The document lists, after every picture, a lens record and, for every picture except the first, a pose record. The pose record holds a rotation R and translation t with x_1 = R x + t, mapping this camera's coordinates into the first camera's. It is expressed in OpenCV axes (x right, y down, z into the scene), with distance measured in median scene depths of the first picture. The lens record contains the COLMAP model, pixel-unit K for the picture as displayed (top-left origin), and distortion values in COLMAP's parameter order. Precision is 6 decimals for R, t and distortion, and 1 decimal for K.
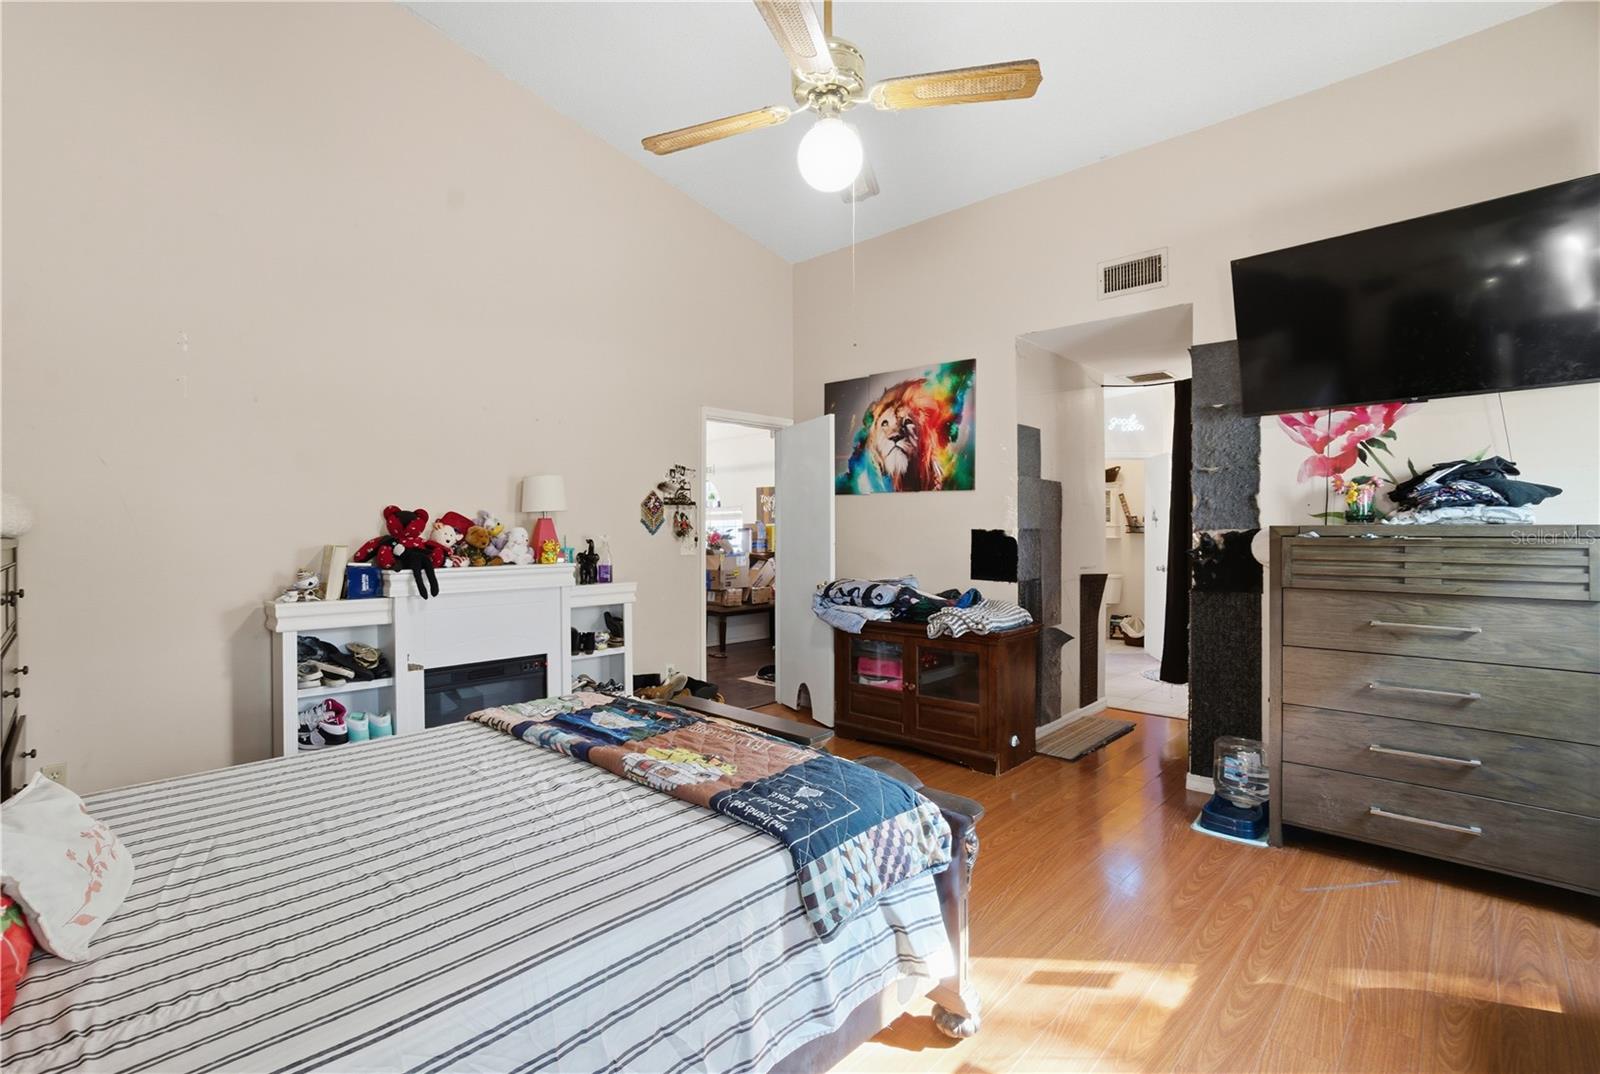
lens RADIAL K [[730.8, 0, 799.5], [0, 730.8, 533.6], [0, 0, 1]] dist [-0.038849, 0.000261]
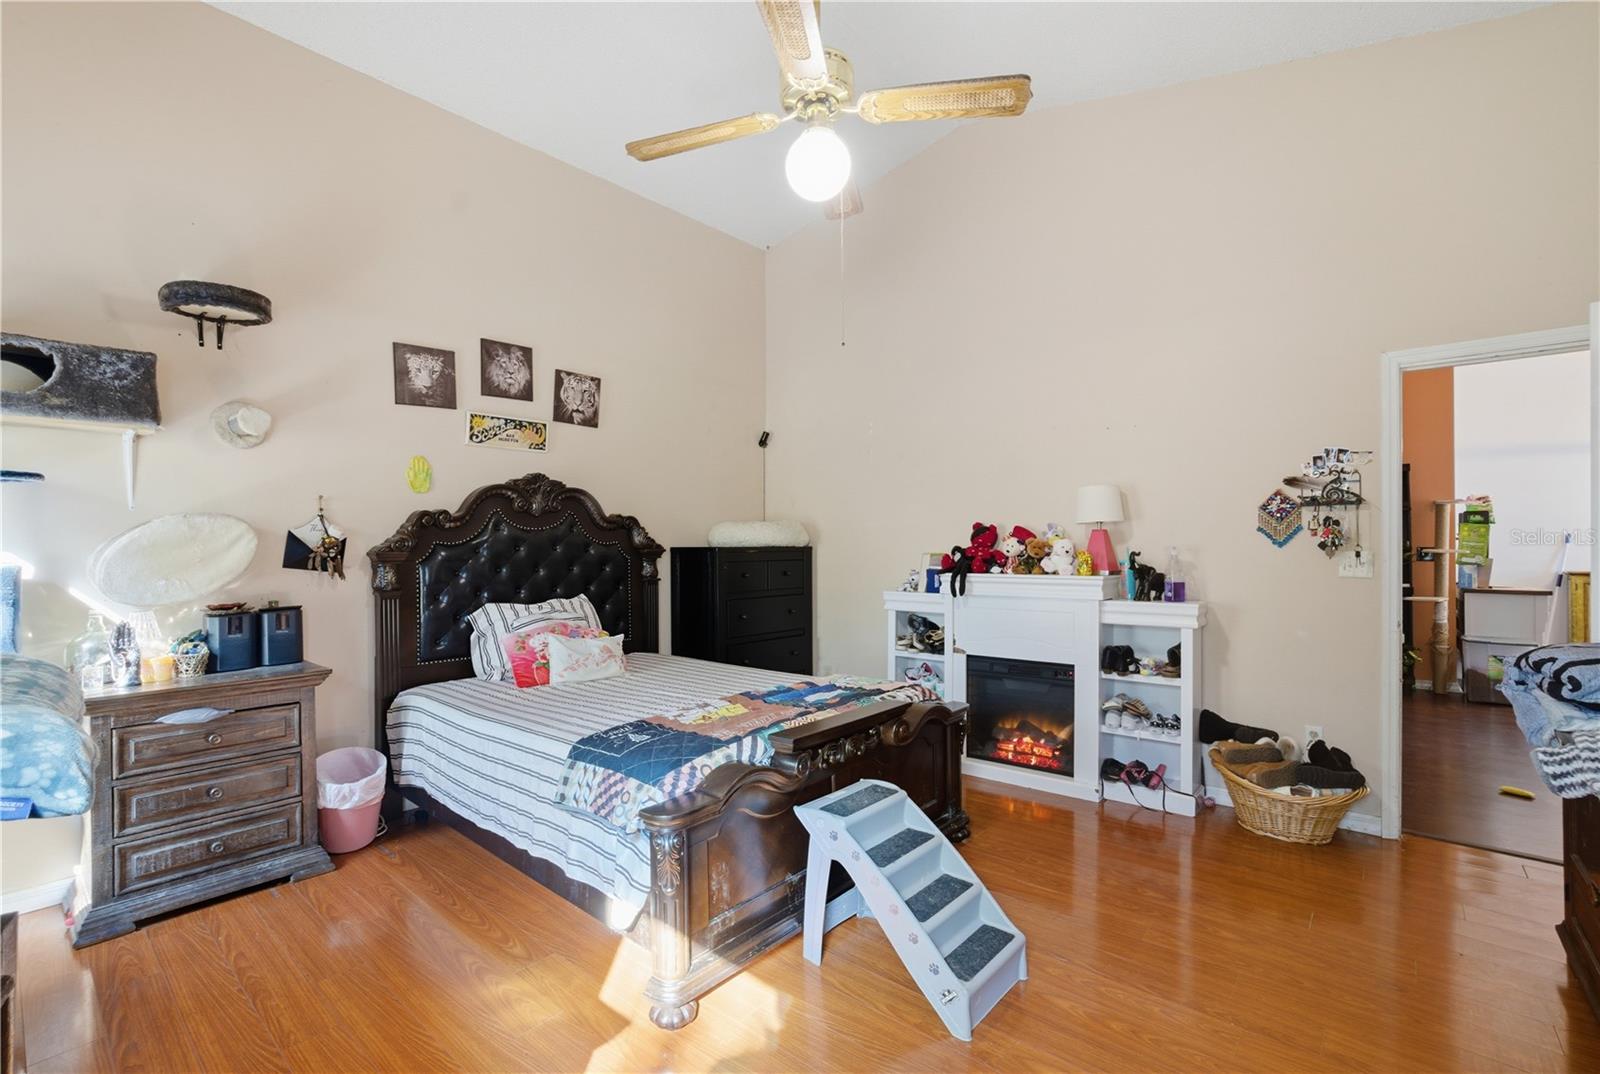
lens RADIAL K [[730.8, 0, 799.7], [0, 730.8, 539.6], [0, 0, 1]] dist [-0.038849, 0.000261]
pose [[0.056044, -0.003599, -0.998422, 0.592283], [0.000962, 0.999993, -0.003551, -0.004672], [0.998428, -0.000762, 0.056047, 0.528634]]
